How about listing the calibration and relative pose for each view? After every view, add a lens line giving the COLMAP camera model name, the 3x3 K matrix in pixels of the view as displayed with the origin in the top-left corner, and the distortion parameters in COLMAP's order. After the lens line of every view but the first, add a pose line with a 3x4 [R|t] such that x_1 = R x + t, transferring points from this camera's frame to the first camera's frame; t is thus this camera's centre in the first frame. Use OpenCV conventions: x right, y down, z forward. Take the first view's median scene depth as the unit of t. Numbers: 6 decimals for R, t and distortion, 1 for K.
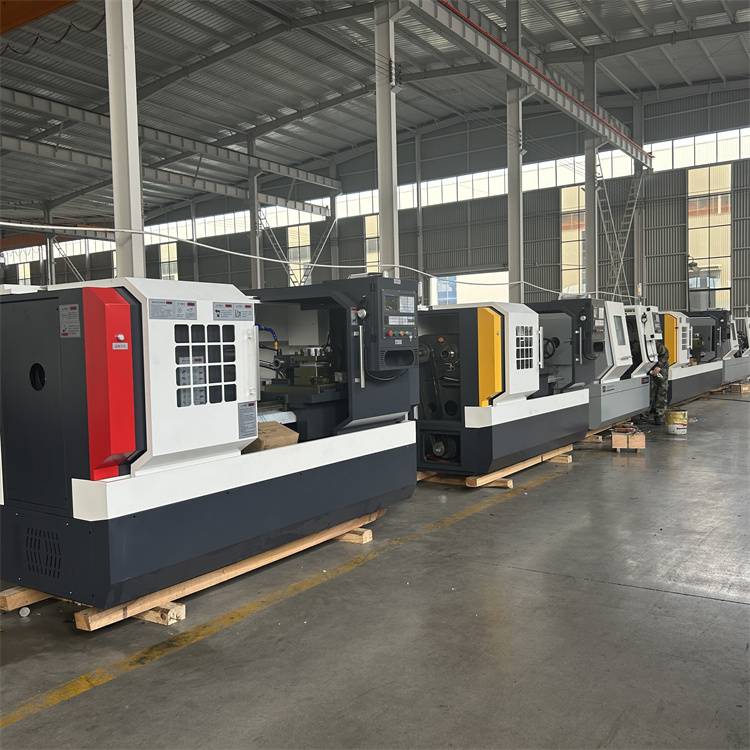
lens RADIAL K [[747.5, 0, 375.0], [0, 747.5, 375.0], [0, 0, 1]] dist [0.058874, -0.079967]
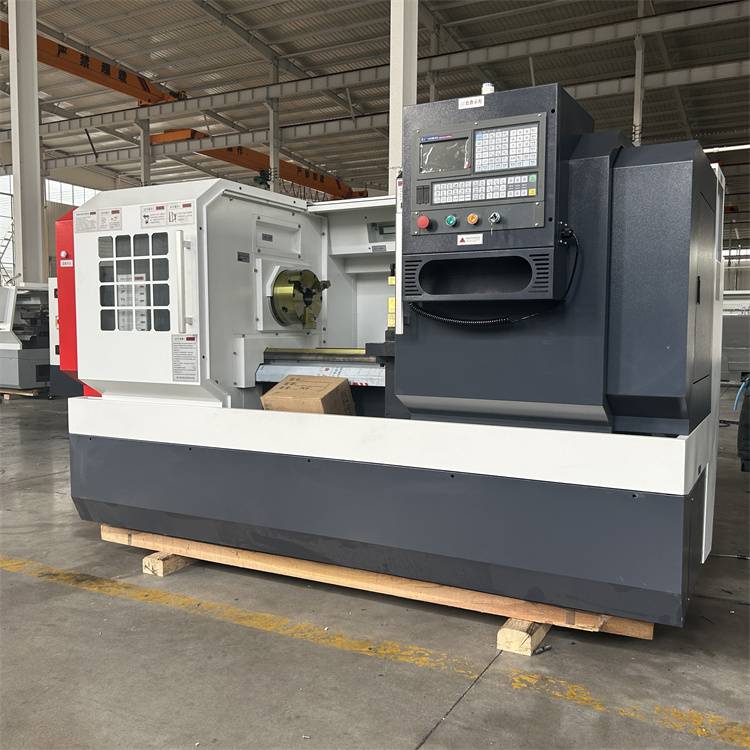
lens RADIAL K [[752.7, 0, 375.0], [0, 752.7, 375.0], [0, 0, 1]] dist [0.038532, -0.030895]
pose [[0.100778, 0.091382, -0.990703, 0.457314], [-0.050674, 0.994952, 0.086619, 0.000936], [0.993618, 0.041474, 0.104900, 0.839888]]
